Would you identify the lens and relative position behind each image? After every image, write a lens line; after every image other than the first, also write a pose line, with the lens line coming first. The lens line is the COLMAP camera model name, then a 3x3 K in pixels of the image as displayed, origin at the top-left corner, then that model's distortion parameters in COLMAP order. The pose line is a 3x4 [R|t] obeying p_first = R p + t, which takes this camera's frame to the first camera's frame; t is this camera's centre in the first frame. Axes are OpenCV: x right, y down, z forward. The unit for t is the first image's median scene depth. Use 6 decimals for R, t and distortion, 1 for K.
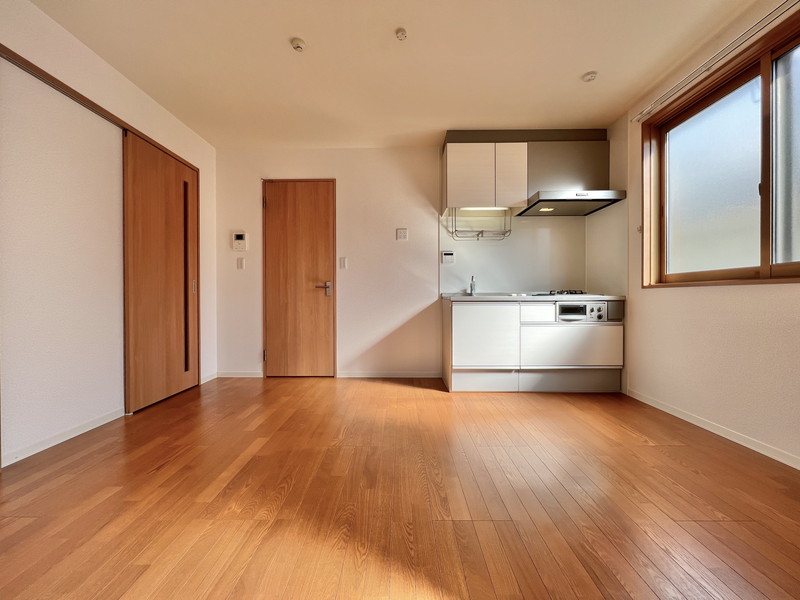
lens RADIAL K [[322.3, 0, 400.0], [0, 322.3, 300.0], [0, 0, 1]] dist [0.003408, 0.000329]
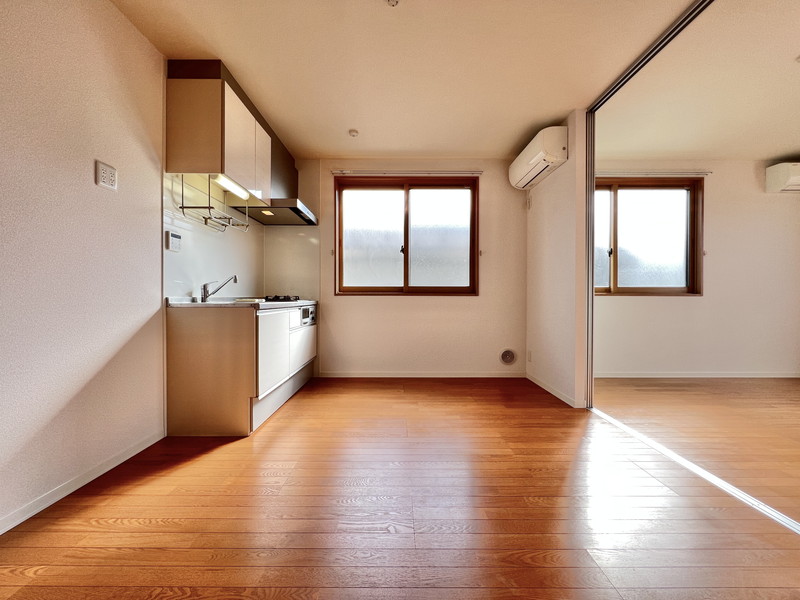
lens RADIAL K [[322.3, 0, 400.0], [0, 322.3, 300.0], [0, 0, 1]] dist [0.003408, 0.000329]
pose [[-0.012443, -0.005677, 0.999906, -0.587358], [0.008100, 0.999951, 0.005778, -0.020150], [-0.999890, 0.008171, -0.012397, 0.683604]]
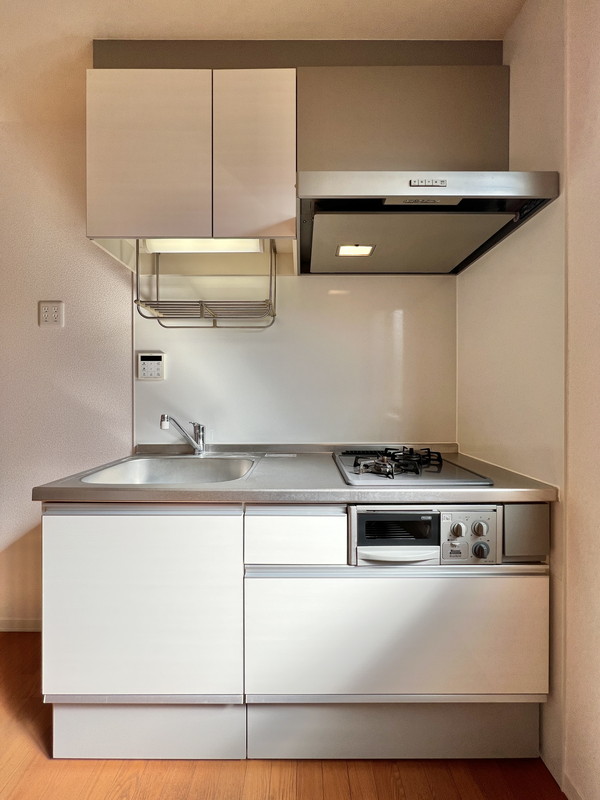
lens RADIAL K [[322.3, 0, 304.5], [0, 322.3, 397.1], [0, 0, 1]] dist [0.003408, 0.000329]
pose [[0.999999, 0.000609, 0.001146, 0.435112], [-0.000615, 0.999988, 0.004831, -0.108798], [-0.001143, -0.004832, 0.999988, 0.663364]]
